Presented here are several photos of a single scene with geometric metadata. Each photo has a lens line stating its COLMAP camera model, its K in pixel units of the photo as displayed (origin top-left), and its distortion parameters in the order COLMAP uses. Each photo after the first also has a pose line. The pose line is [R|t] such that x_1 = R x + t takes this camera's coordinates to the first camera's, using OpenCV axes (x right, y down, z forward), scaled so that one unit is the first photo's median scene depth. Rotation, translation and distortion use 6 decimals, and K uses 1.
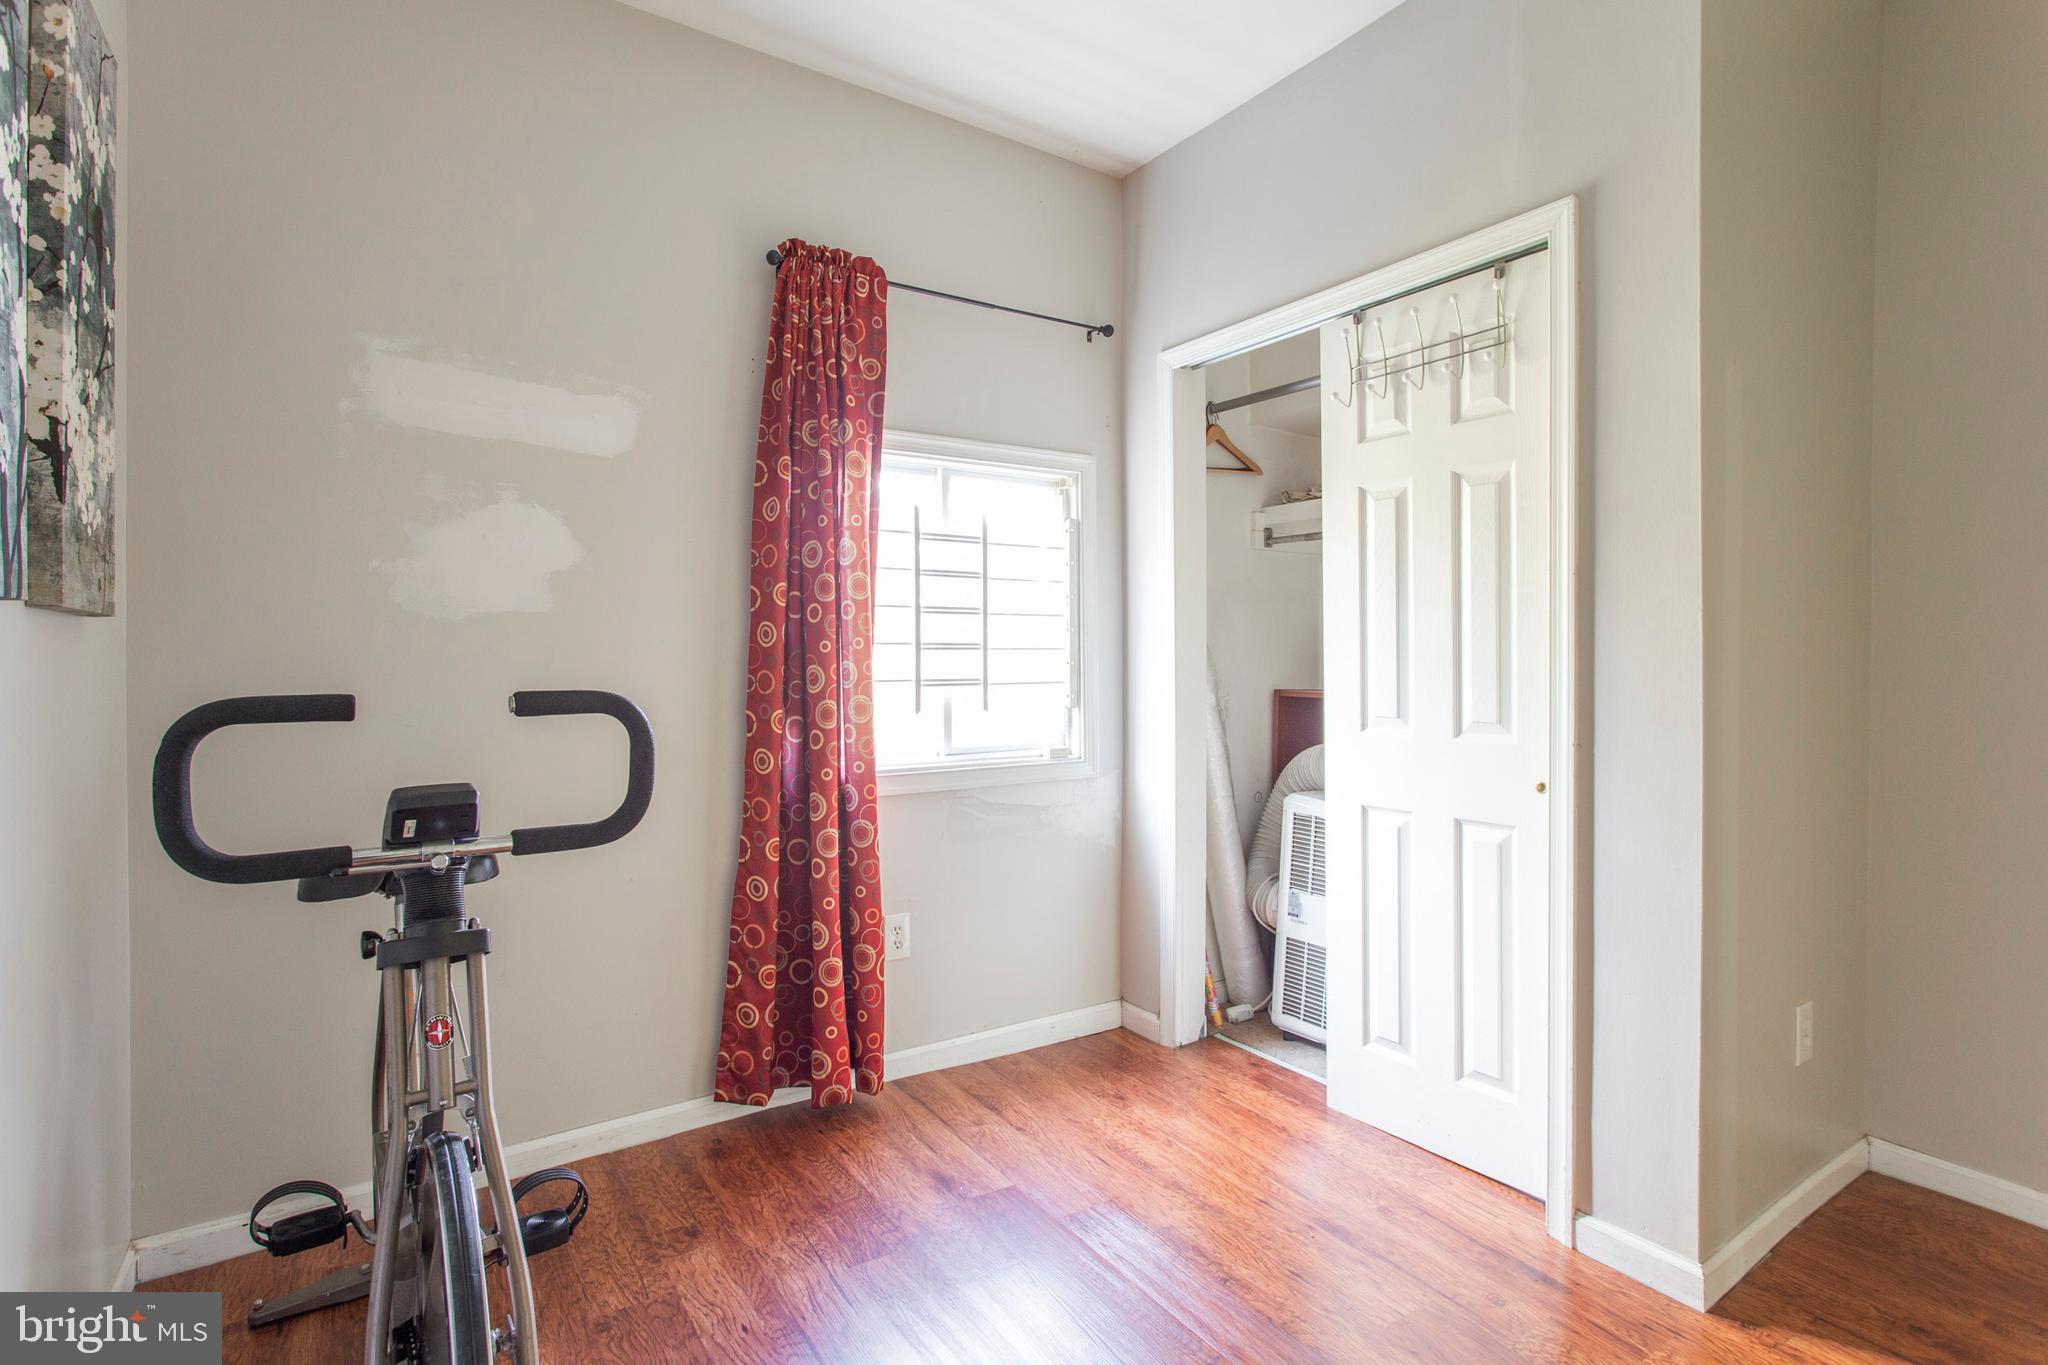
lens RADIAL K [[991.1, 0, 1019.3], [0, 991.1, 670.4], [0, 0, 1]] dist [-0.018258, 0.006139]
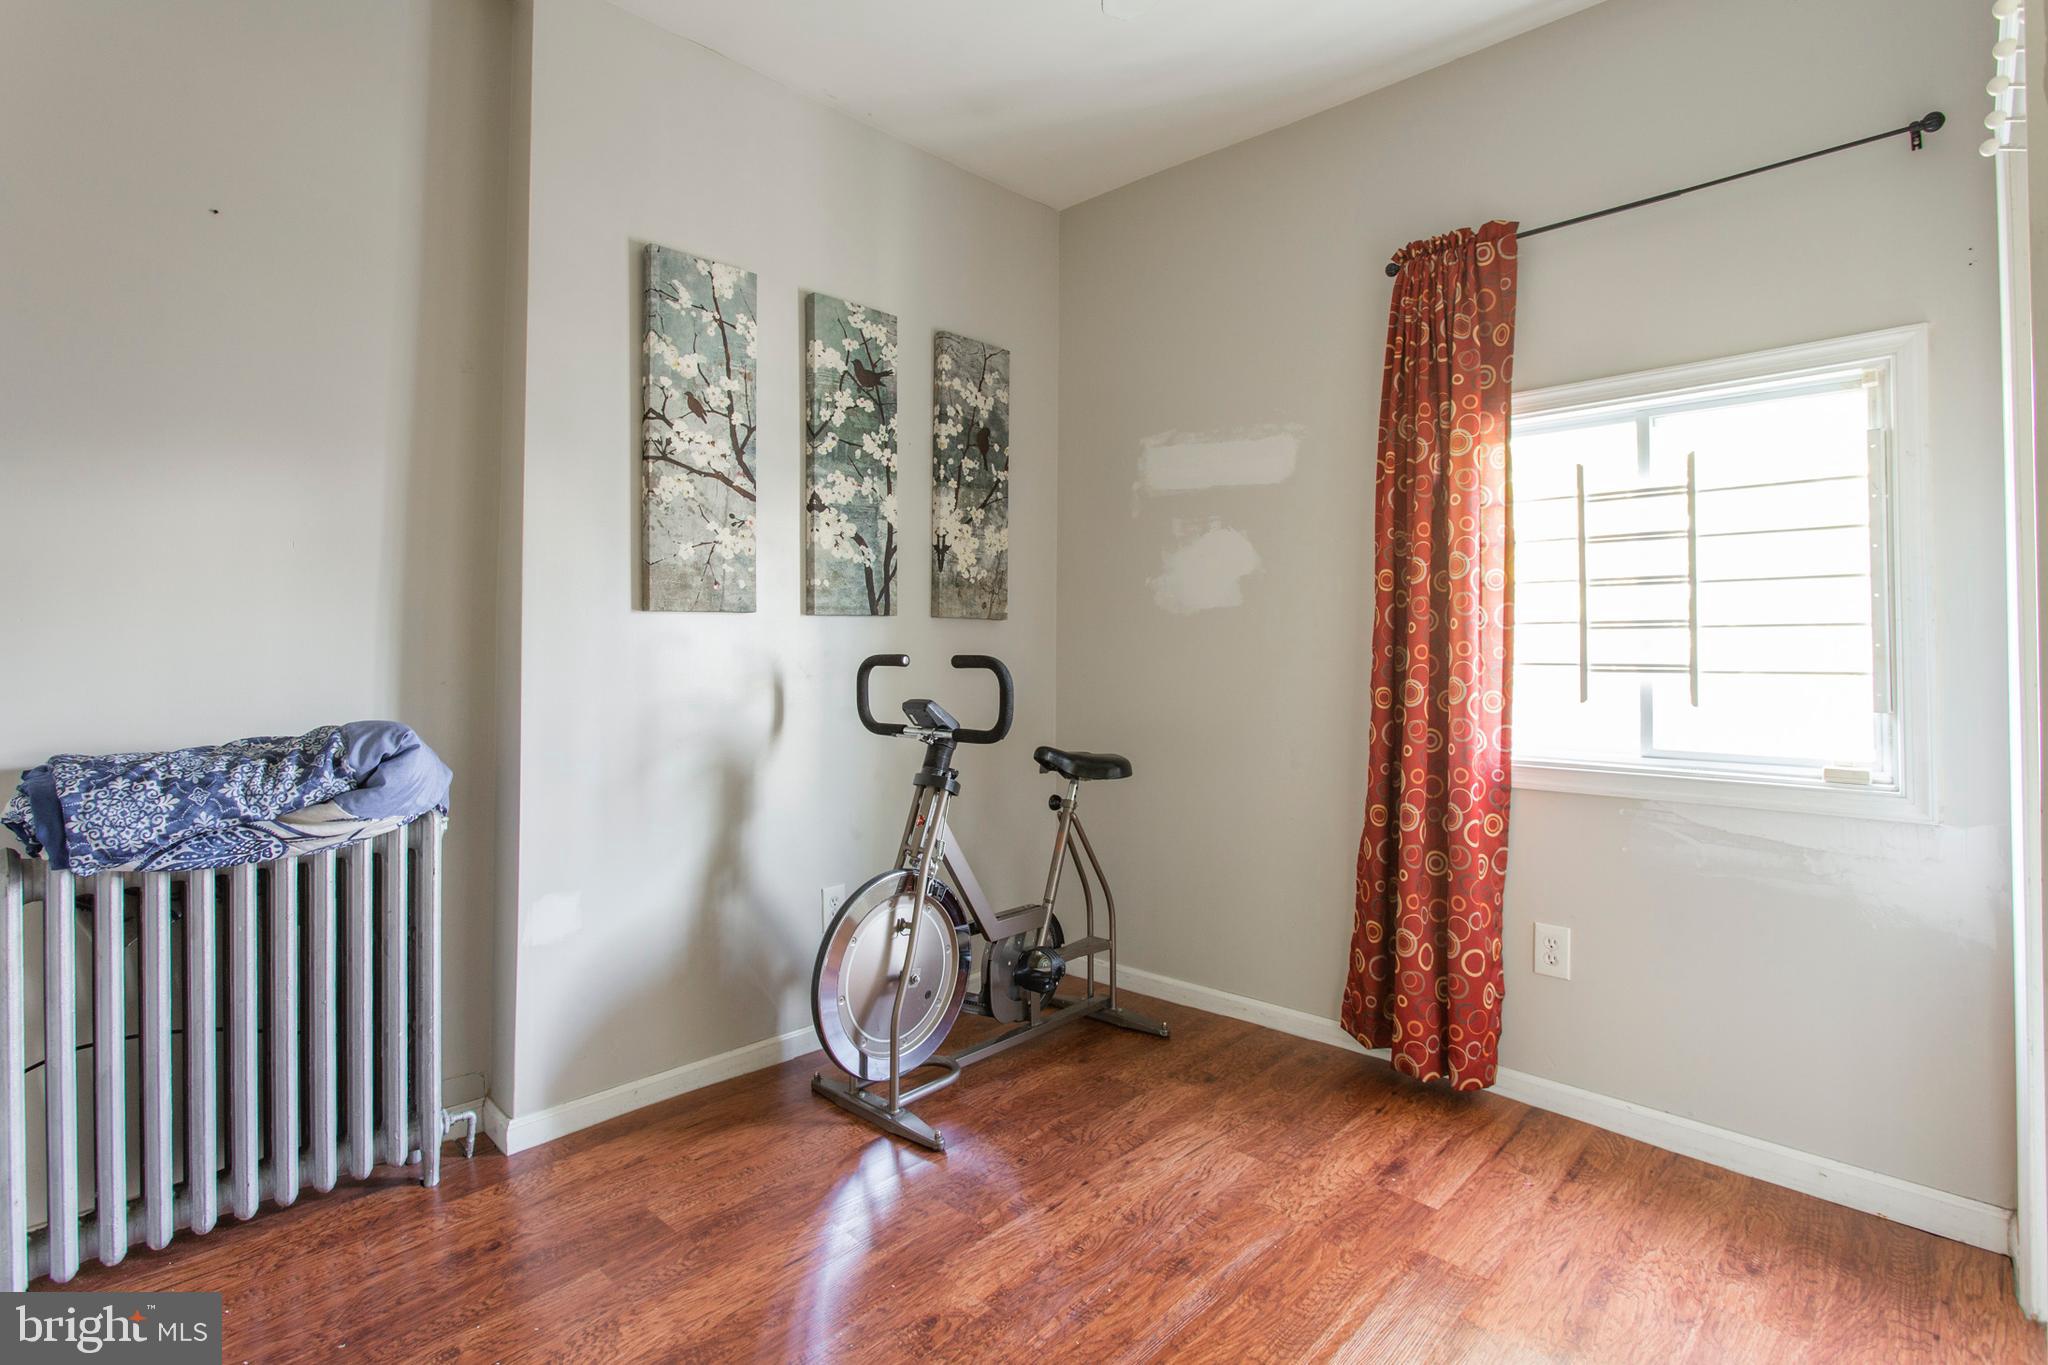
lens RADIAL K [[991.1, 0, 966.1], [0, 991.1, 635.3], [0, 0, 1]] dist [-0.018258, 0.006139]
pose [[0.195553, -0.011689, -0.980623, 0.713694], [-0.015099, 0.999775, -0.014928, 0.006349], [0.980577, 0.017726, 0.195332, 0.335106]]
